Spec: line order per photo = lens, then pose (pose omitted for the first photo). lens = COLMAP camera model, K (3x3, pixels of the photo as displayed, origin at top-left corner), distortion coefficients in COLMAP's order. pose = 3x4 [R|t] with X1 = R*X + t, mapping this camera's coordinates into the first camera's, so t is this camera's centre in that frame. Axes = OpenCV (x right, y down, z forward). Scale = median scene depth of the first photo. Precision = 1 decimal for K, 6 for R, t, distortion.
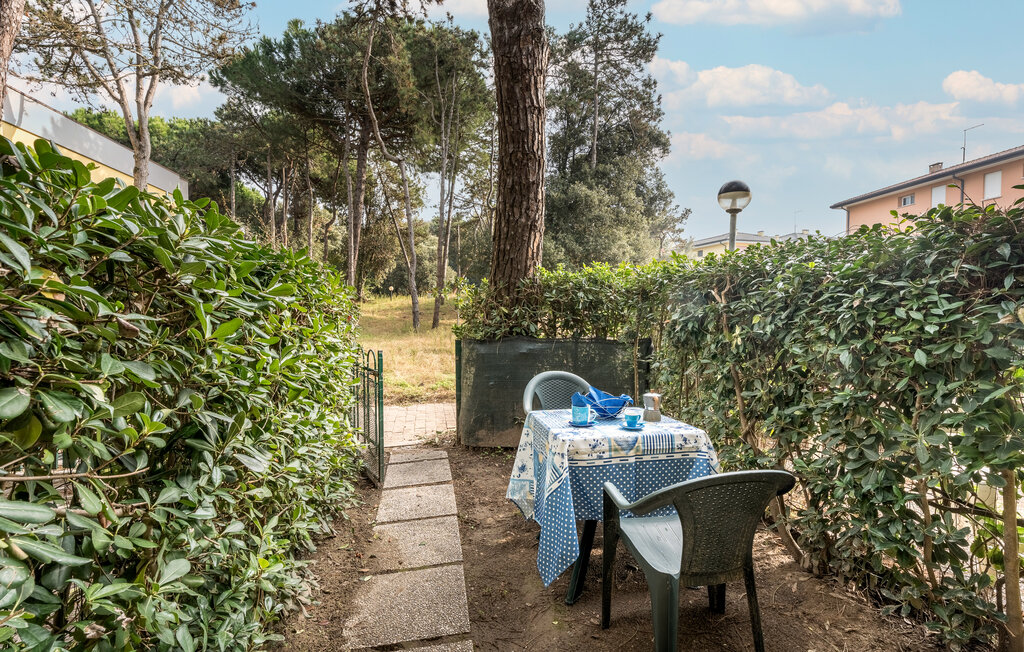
lens RADIAL K [[449.6, 0, 514.8], [0, 449.6, 323.8], [0, 0, 1]] dist [0.001024, -0.000992]
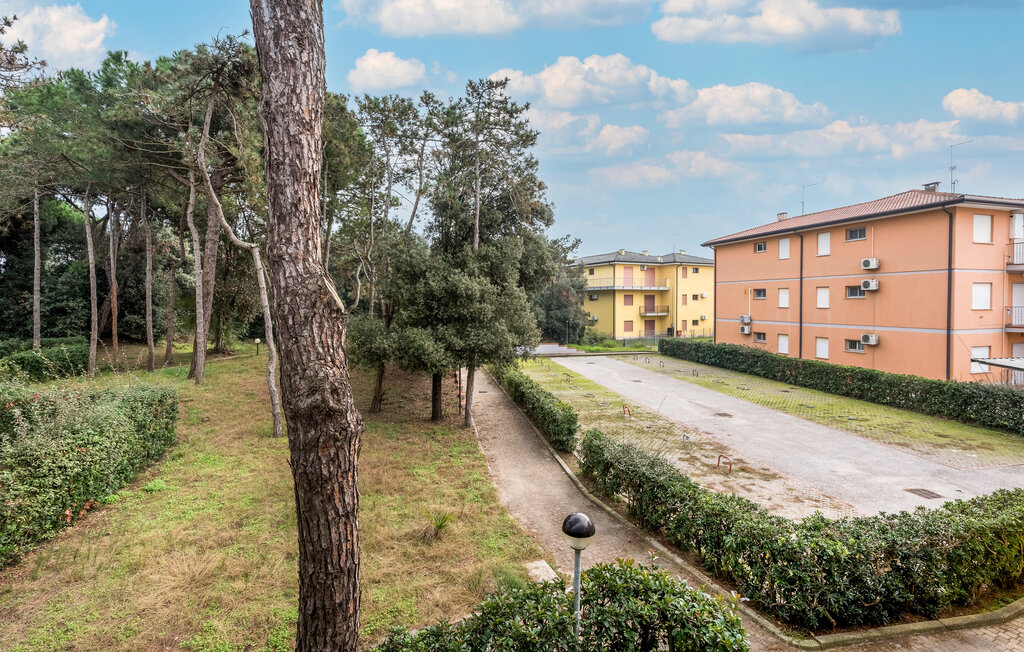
lens RADIAL K [[459.2, 0, 513.9], [0, 459.2, 312.4], [0, 0, 1]] dist [0.000477, -0.000407]
pose [[0.977150, -0.012472, 0.212183, 0.047569], [0.012839, 0.999918, -0.000349, -0.223359], [-0.212161, 0.003065, 0.977230, 0.026346]]
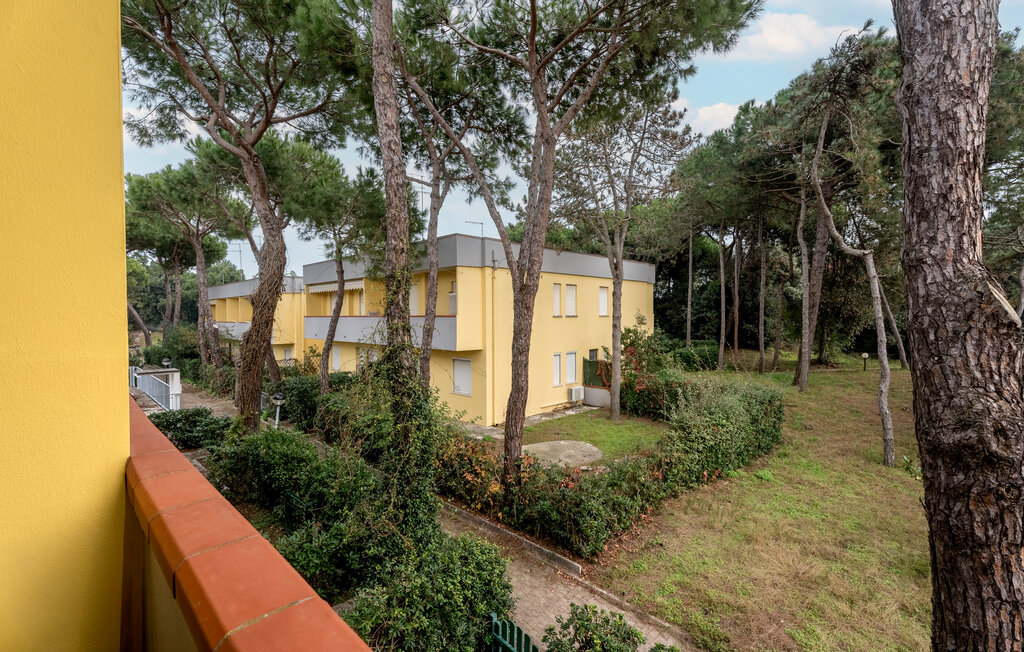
lens RADIAL K [[449.6, 0, 514.8], [0, 449.6, 323.8], [0, 0, 1]] dist [0.001024, -0.000992]
pose [[0.575500, 0.013435, -0.817691, 0.041150], [-0.017890, 0.999833, 0.003837, -0.223238], [0.817606, 0.012420, 0.575644, 0.023274]]
